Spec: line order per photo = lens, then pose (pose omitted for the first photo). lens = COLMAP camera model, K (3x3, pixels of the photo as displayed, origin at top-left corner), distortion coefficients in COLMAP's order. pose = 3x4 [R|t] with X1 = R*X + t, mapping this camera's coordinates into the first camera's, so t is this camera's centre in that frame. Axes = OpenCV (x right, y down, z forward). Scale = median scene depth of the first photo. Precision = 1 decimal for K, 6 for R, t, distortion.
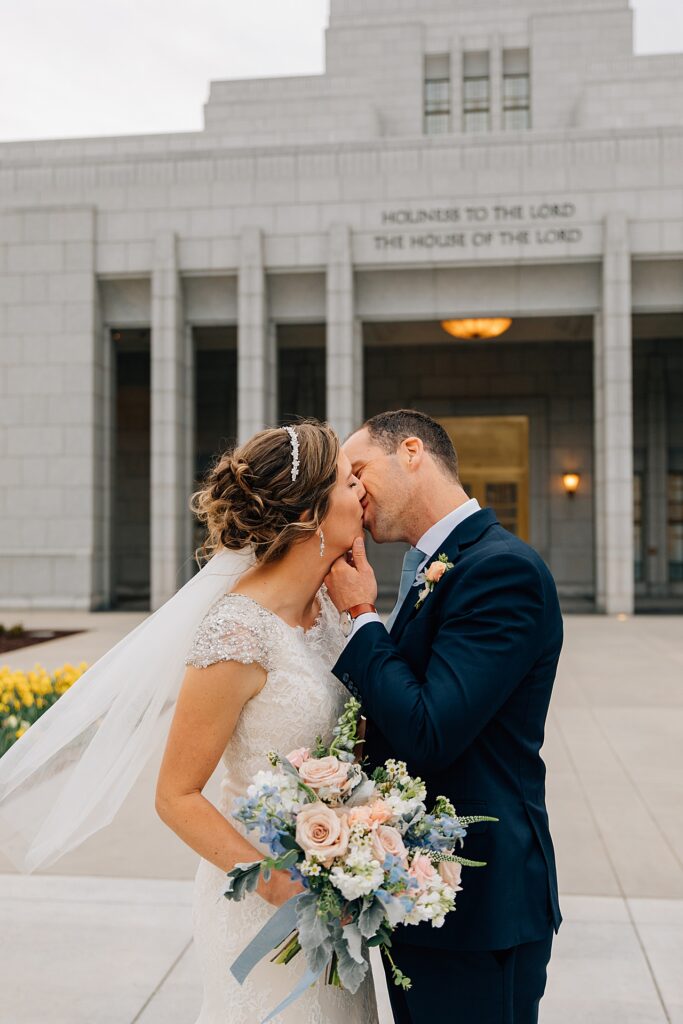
lens RADIAL K [[1095.3, 0, 341.4], [0, 1095.3, 508.1], [0, 0, 1]] dist [0.003454, 0.004101]
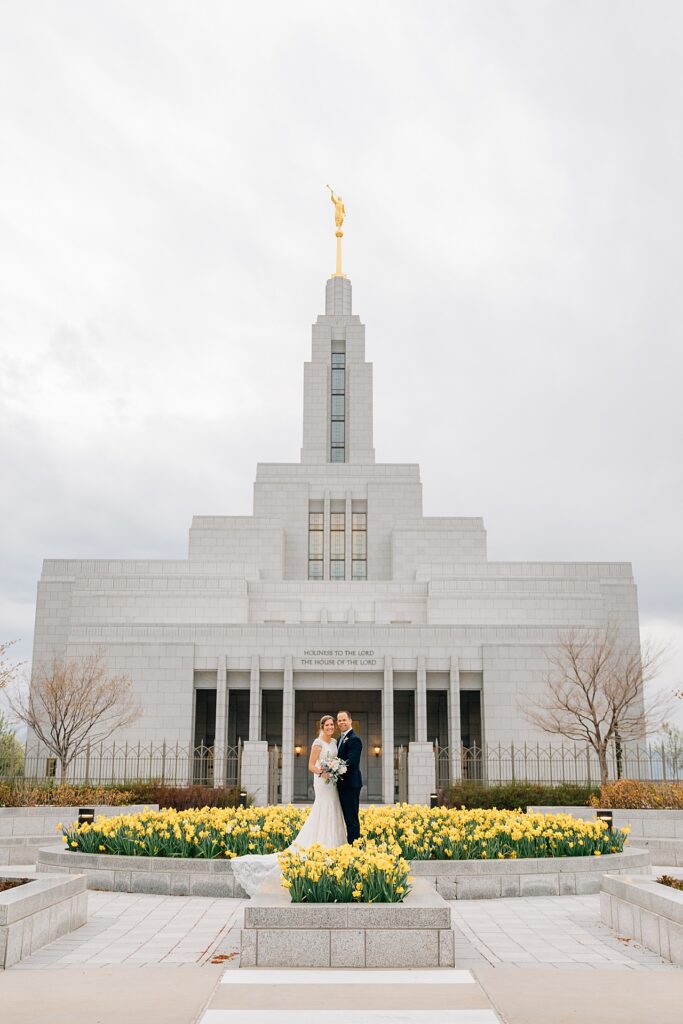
lens RADIAL K [[1080.7, 0, 341.5], [0, 1080.7, 512.0], [0, 0, 1]] dist [-0.004066, -0.000673]
pose [[0.991077, 0.038606, 0.127577, -0.221482], [-0.011171, 0.977827, -0.209115, -0.046079], [-0.132821, 0.205824, 0.969533, -1.642625]]
